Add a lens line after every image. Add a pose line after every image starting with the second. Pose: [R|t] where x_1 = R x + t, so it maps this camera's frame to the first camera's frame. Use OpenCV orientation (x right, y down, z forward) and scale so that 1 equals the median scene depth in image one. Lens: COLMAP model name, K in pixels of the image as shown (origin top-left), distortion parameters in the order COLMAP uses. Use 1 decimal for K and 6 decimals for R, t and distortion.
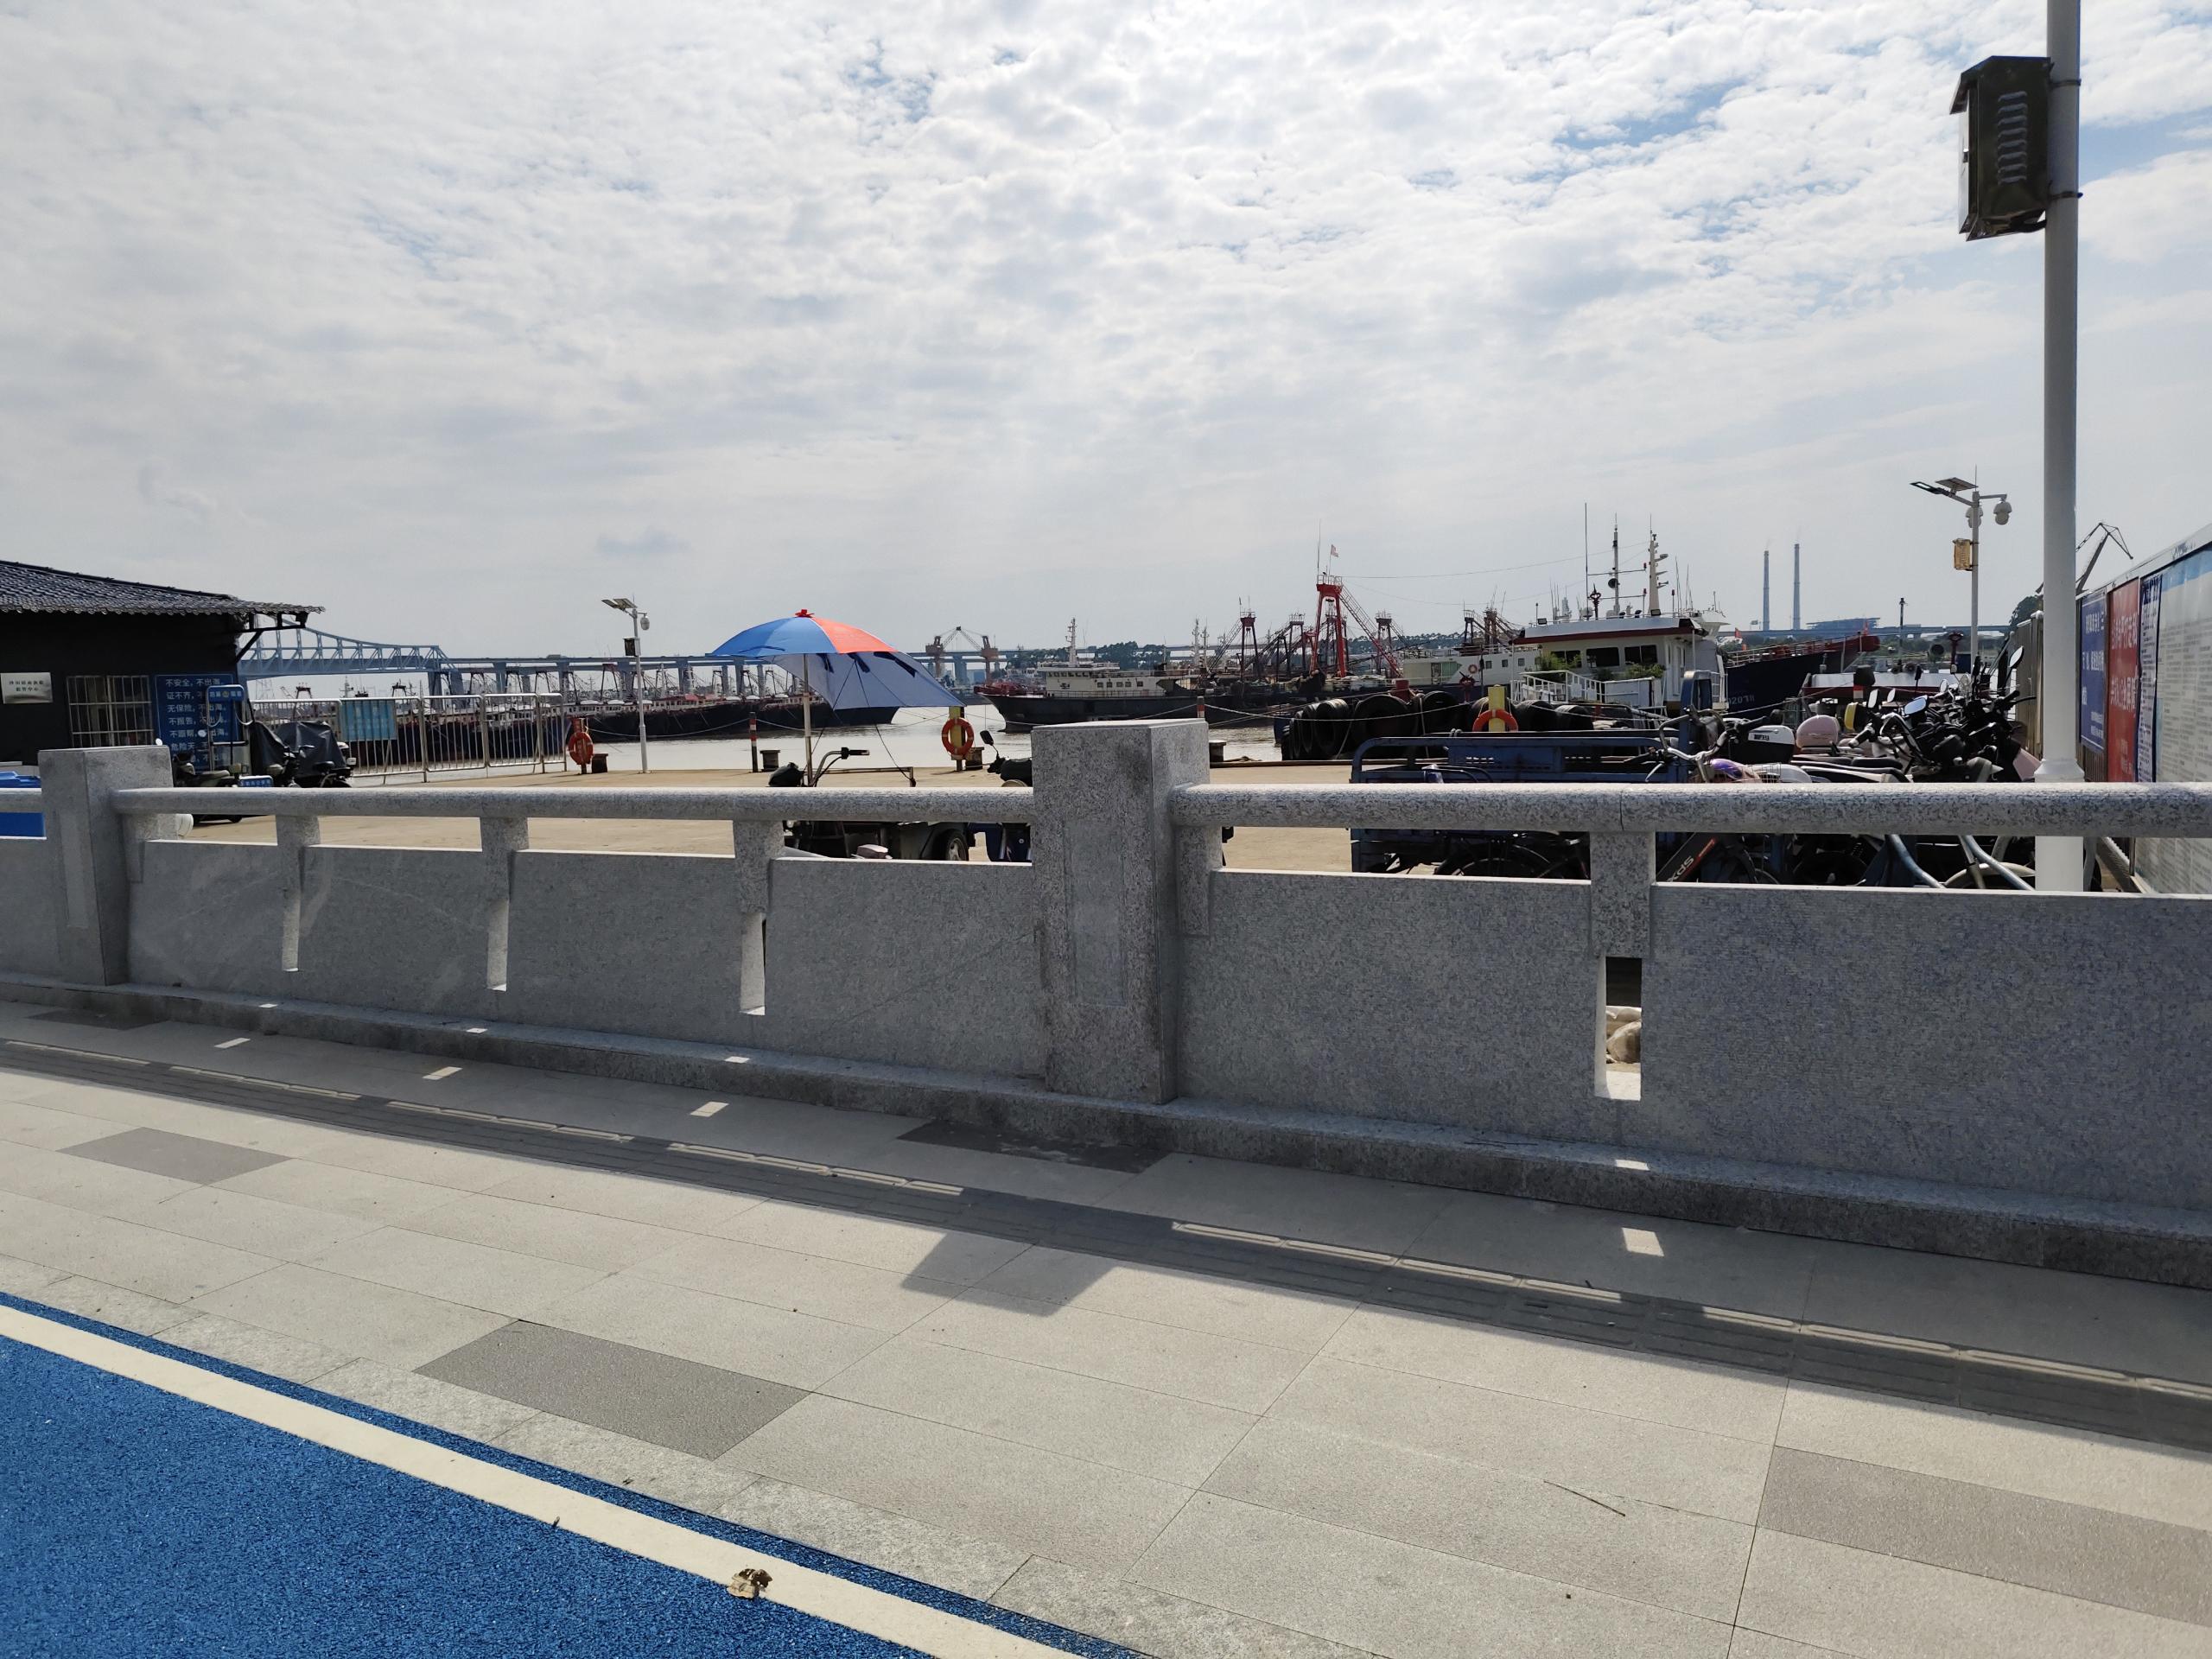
lens RADIAL K [[1520.8, 0, 1090.6], [0, 1520.8, 893.1], [0, 0, 1]] dist [0.027110, -0.019013]
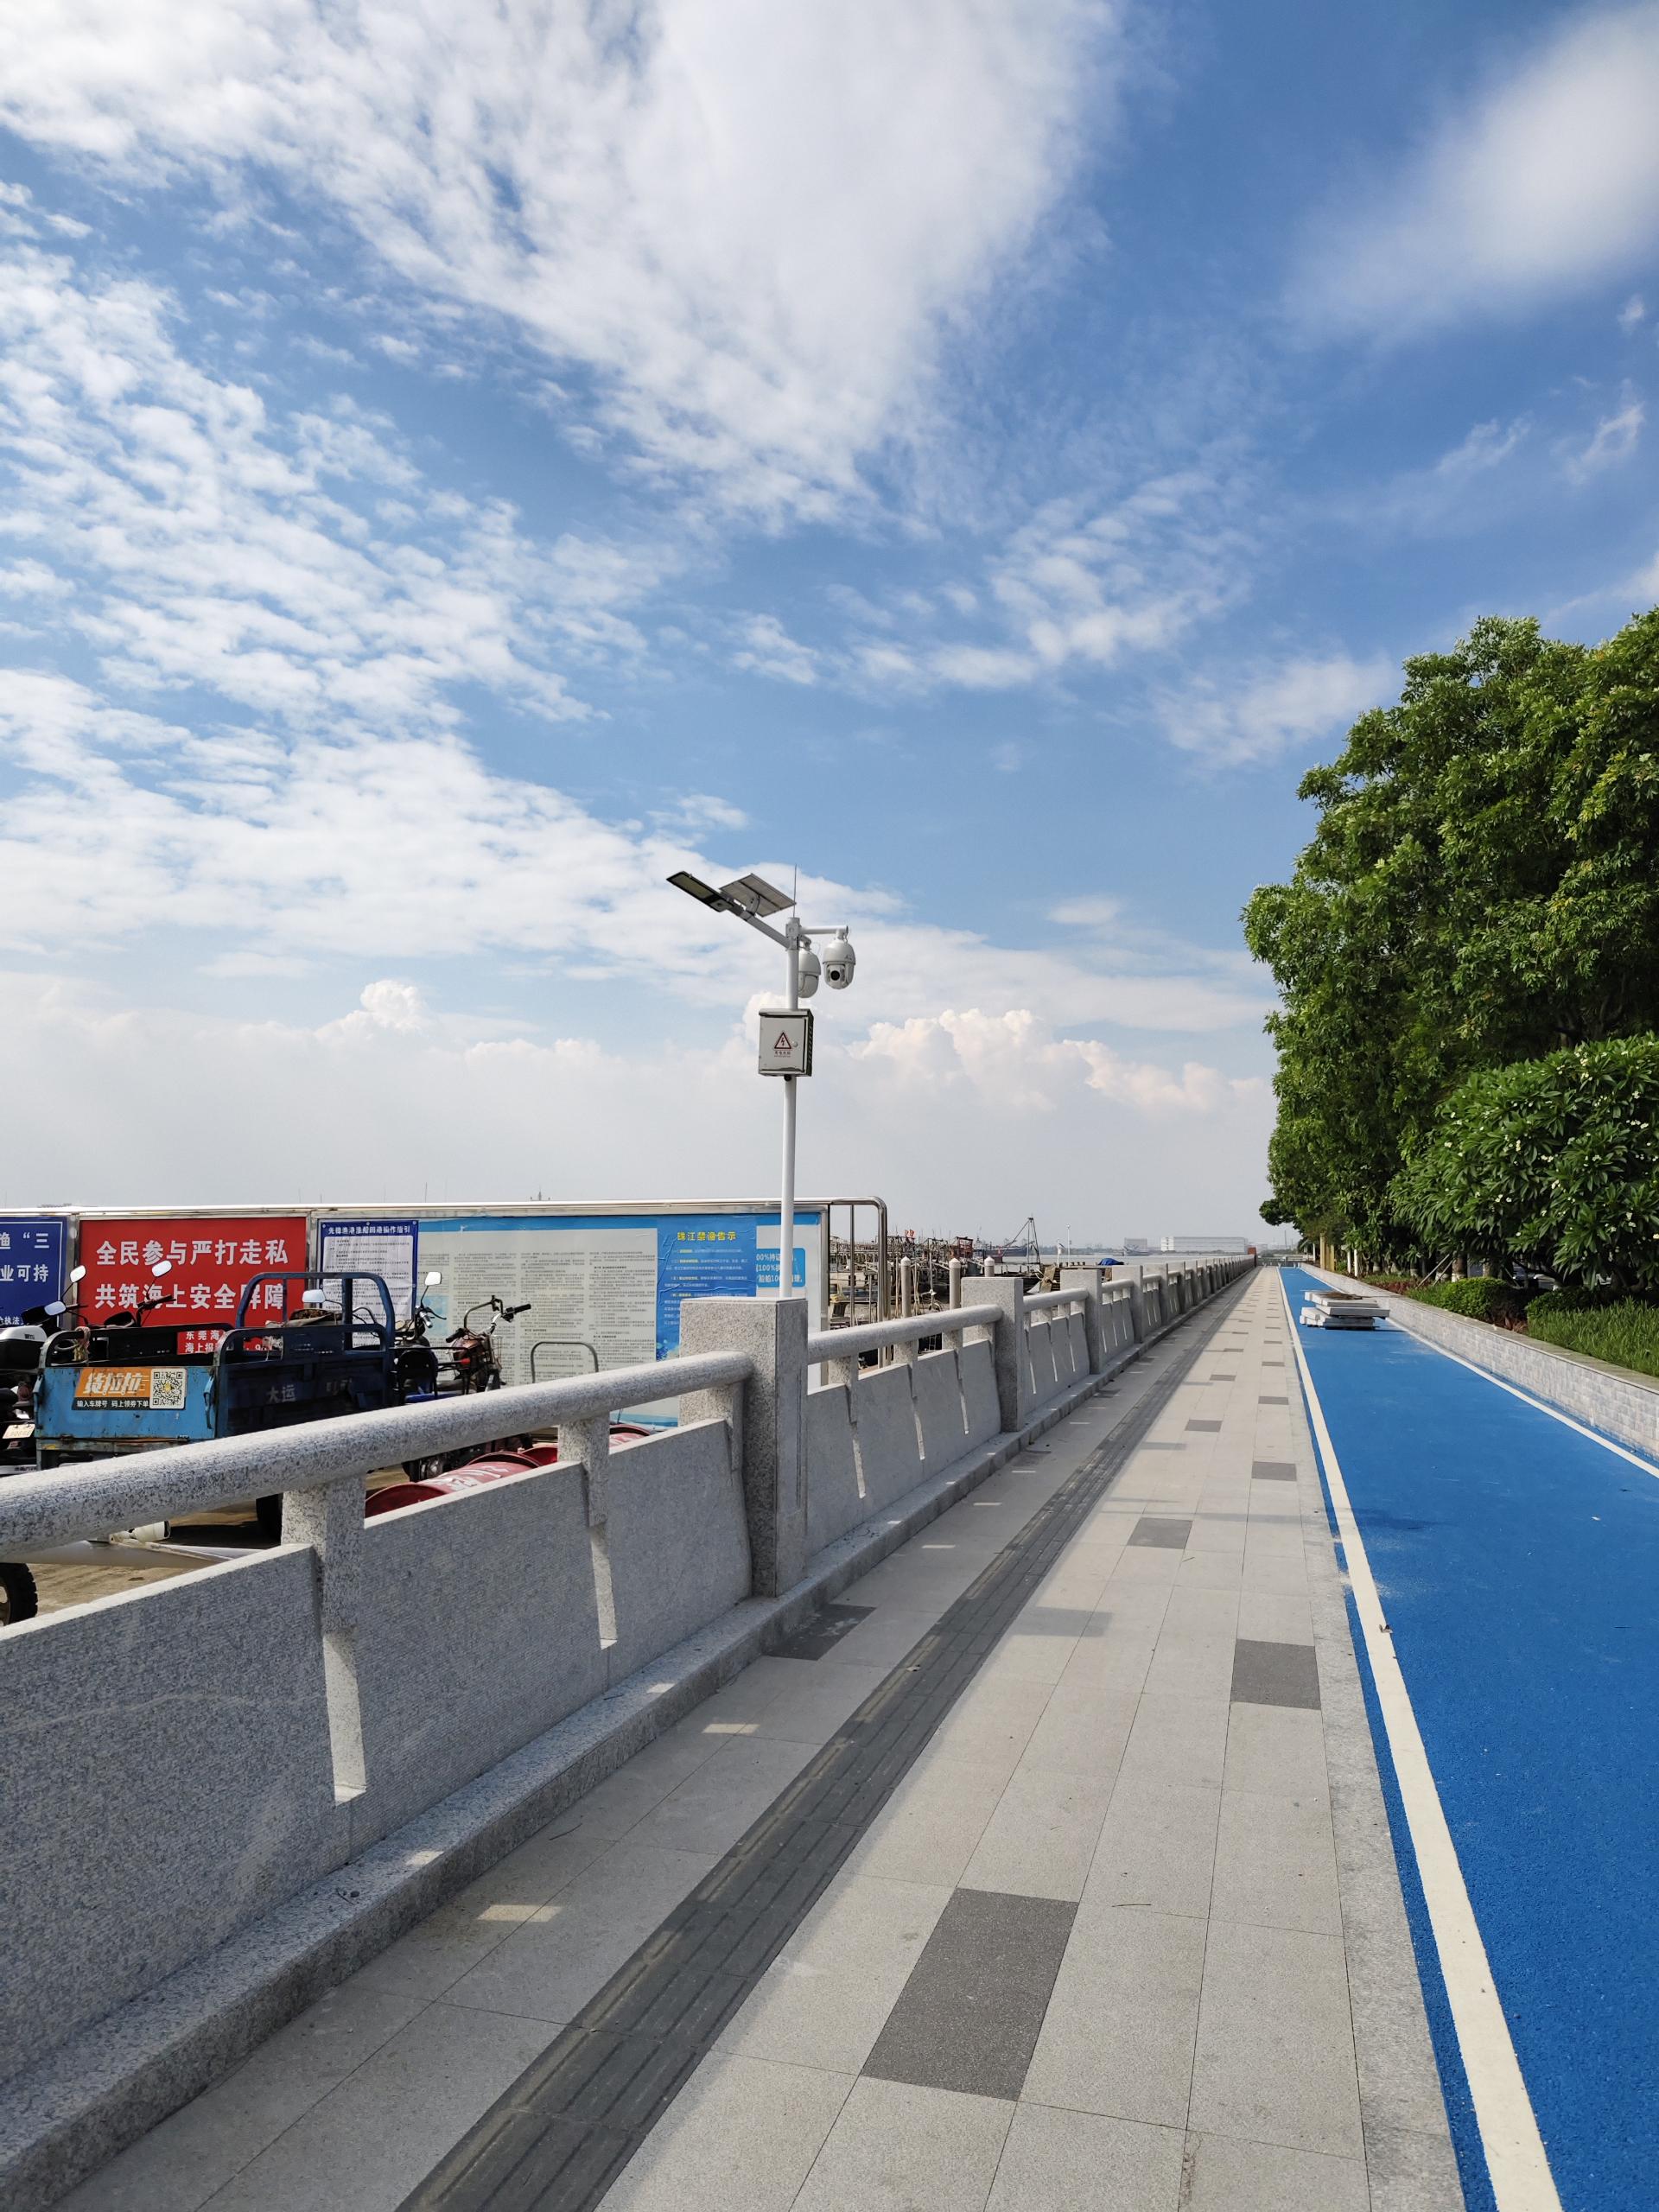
lens RADIAL K [[1520.8, 0, 870.6], [0, 1520.8, 1135.3], [0, 0, 1]] dist [0.027110, -0.019013]
pose [[-0.248081, 0.106911, 0.962822, -0.184945], [0.129819, 0.988596, -0.076324, -0.019855], [-0.960001, 0.106058, -0.259131, 0.174725]]
